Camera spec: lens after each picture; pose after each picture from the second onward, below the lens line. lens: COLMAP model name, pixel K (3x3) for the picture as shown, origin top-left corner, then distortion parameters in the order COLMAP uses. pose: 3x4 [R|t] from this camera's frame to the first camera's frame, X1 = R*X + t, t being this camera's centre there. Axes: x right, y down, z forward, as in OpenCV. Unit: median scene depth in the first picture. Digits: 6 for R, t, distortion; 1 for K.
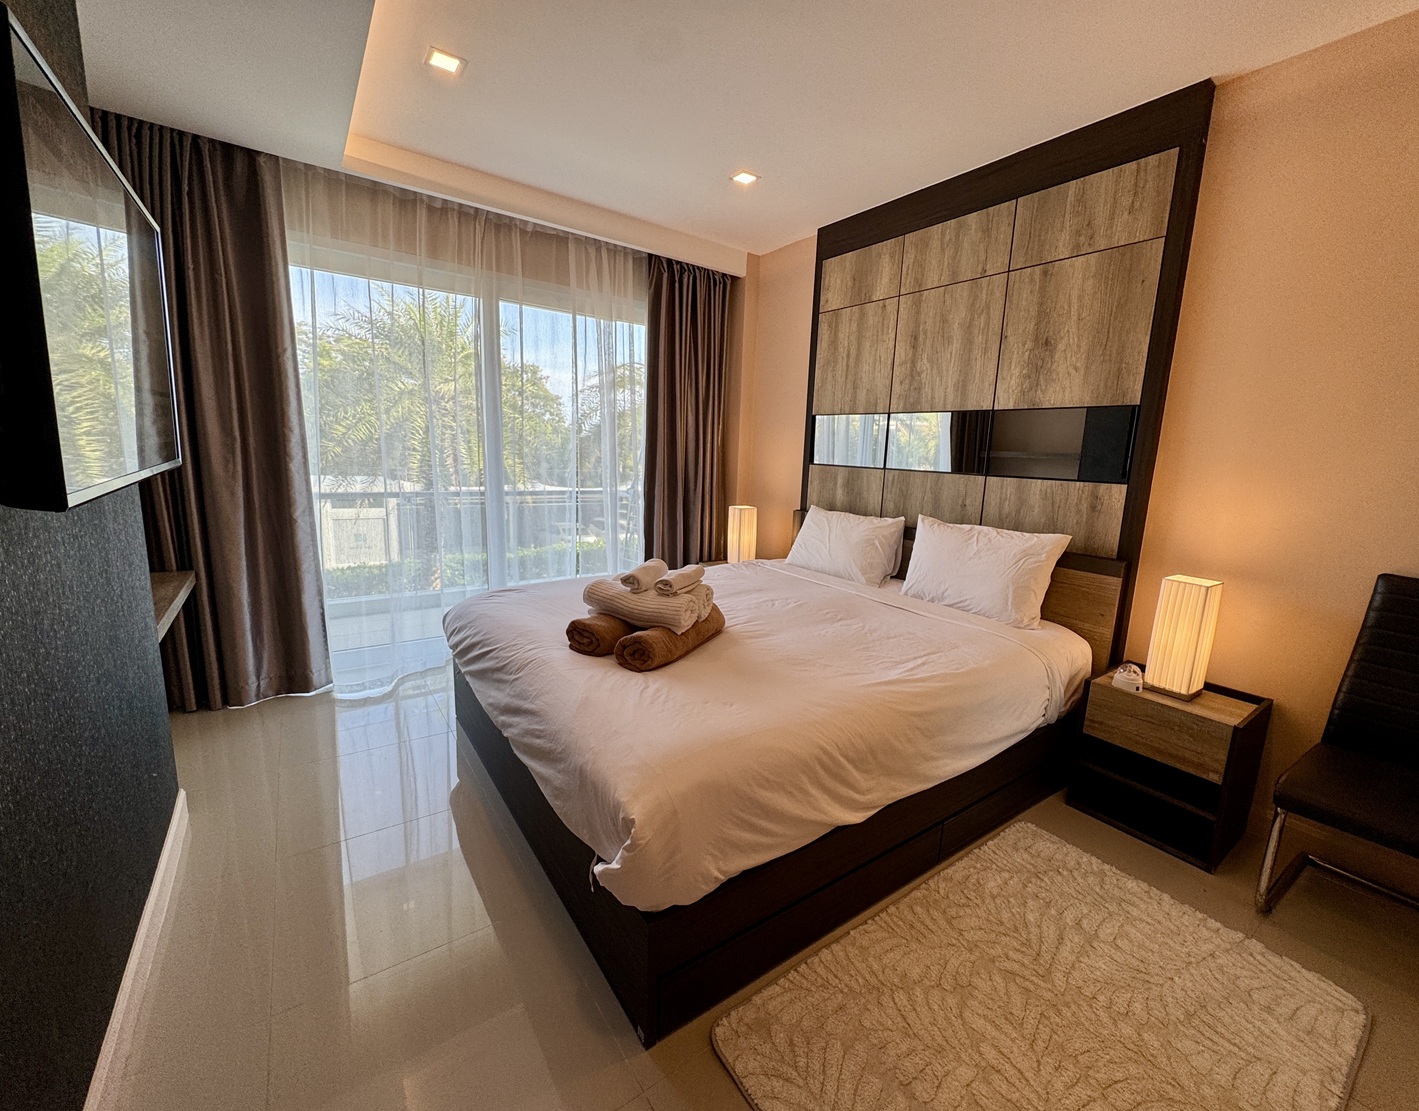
lens RADIAL K [[613.5, 0, 721.1], [0, 613.5, 557.1], [0, 0, 1]] dist [-0.003867, -0.001344]
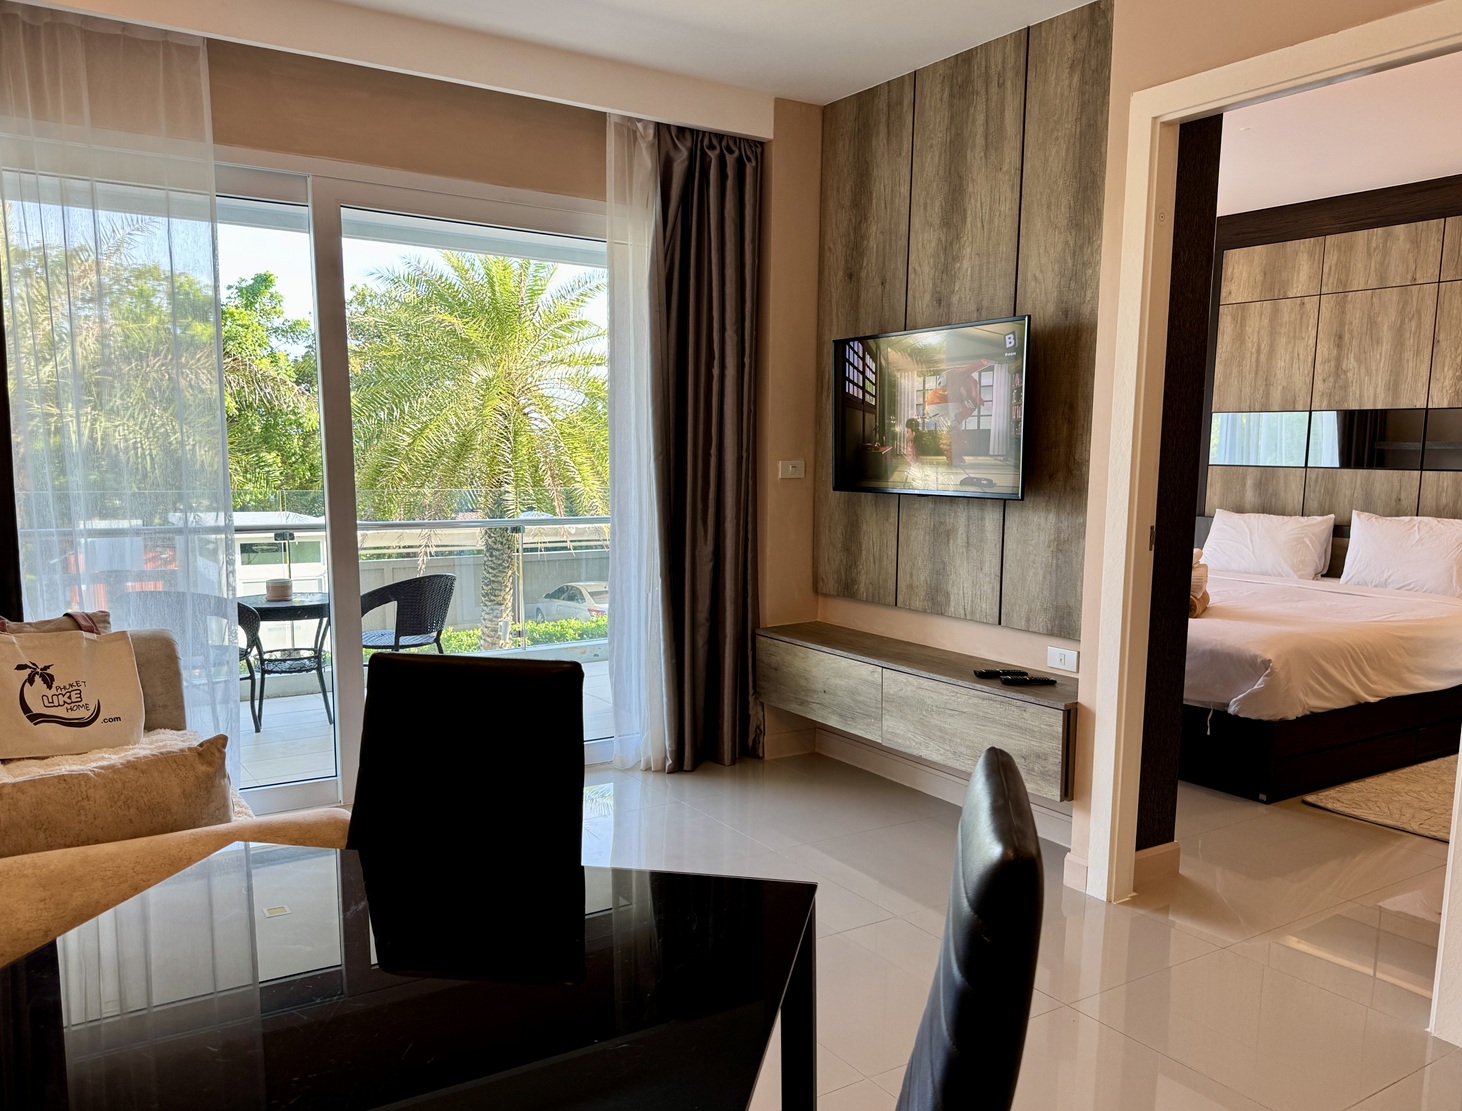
lens RADIAL K [[1140.3, 0, 753.7], [0, 1140.3, 623.5], [0, 0, 1]] dist [0.061797, -0.092793]
pose [[0.998343, -0.023527, -0.052508, -0.559953], [0.022362, 0.999493, -0.022669, 0.136172], [0.053015, 0.021457, 0.998363, -0.937993]]
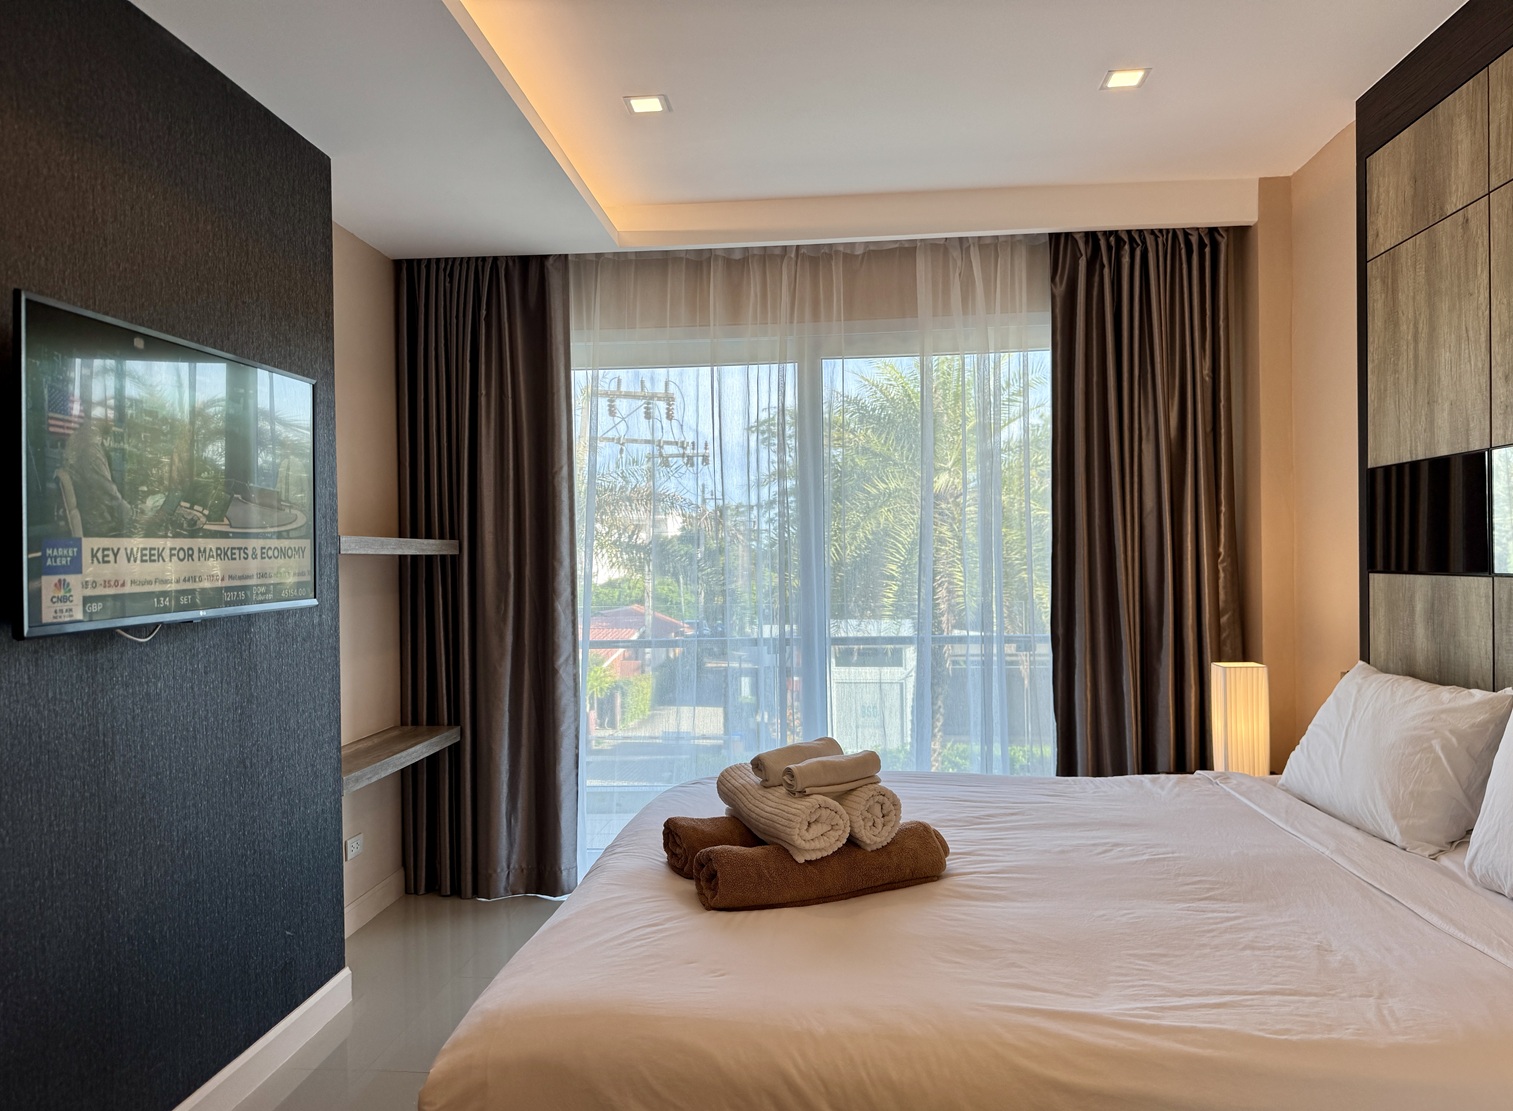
lens RADIAL K [[1054.6, 0, 679.5], [0, 1054.6, 568.2], [0, 0, 1]] dist [0.045898, -0.039469]
pose [[0.733325, -0.050036, -0.678034, 0.380796], [-0.070644, 0.986282, -0.149188, 0.002700], [0.676198, 0.157303, 0.719731, 0.083221]]
